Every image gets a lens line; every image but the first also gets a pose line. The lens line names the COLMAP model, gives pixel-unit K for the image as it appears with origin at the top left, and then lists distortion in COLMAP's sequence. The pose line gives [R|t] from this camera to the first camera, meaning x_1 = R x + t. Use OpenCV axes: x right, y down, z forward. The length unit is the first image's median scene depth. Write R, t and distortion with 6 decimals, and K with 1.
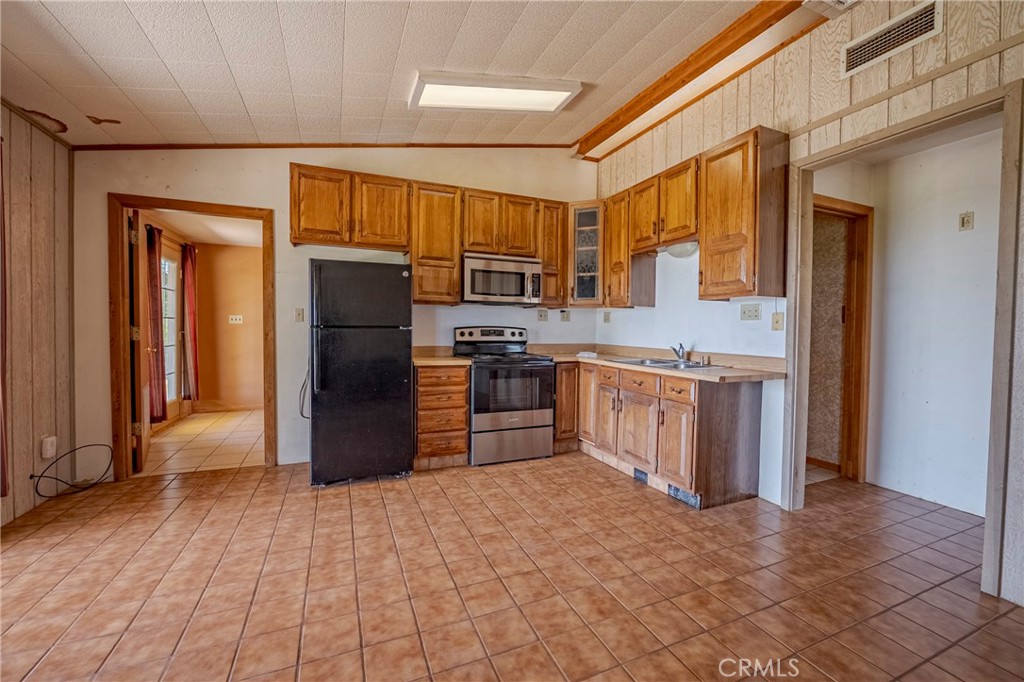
lens RADIAL K [[412.6, 0, 513.4], [0, 412.6, 339.3], [0, 0, 1]] dist [-0.011123, 0.000292]
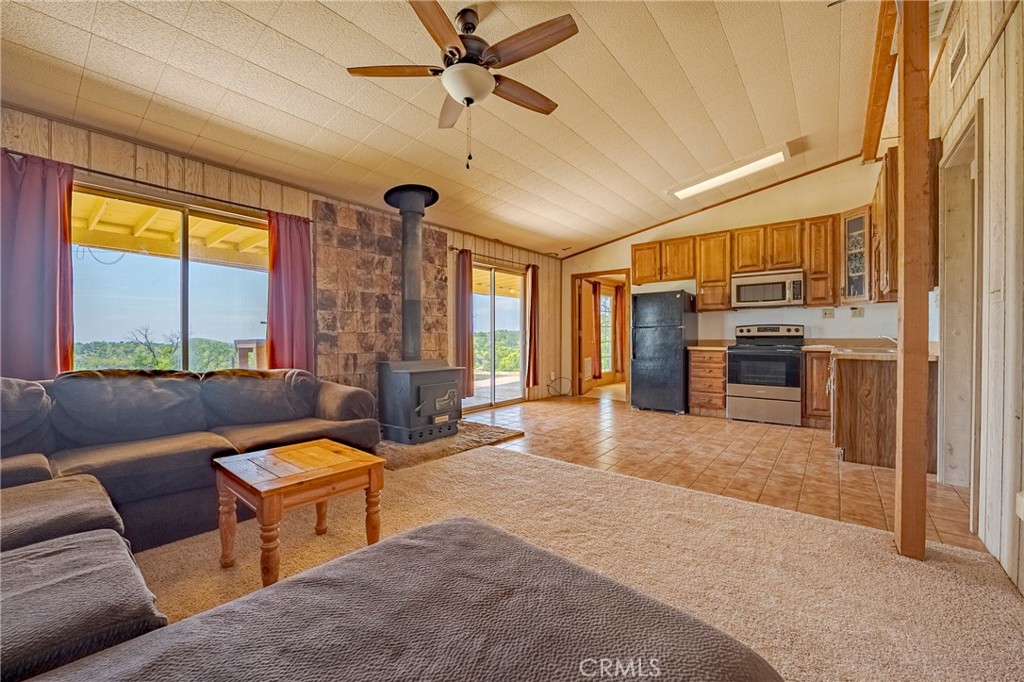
lens RADIAL K [[412.6, 0, 508.2], [0, 412.6, 341.1], [0, 0, 1]] dist [-0.011123, 0.000292]
pose [[0.472416, -0.003373, -0.881369, 0.783230], [-0.013511, 0.999847, -0.011069, 0.051410], [0.881272, 0.017138, 0.472299, -0.377650]]
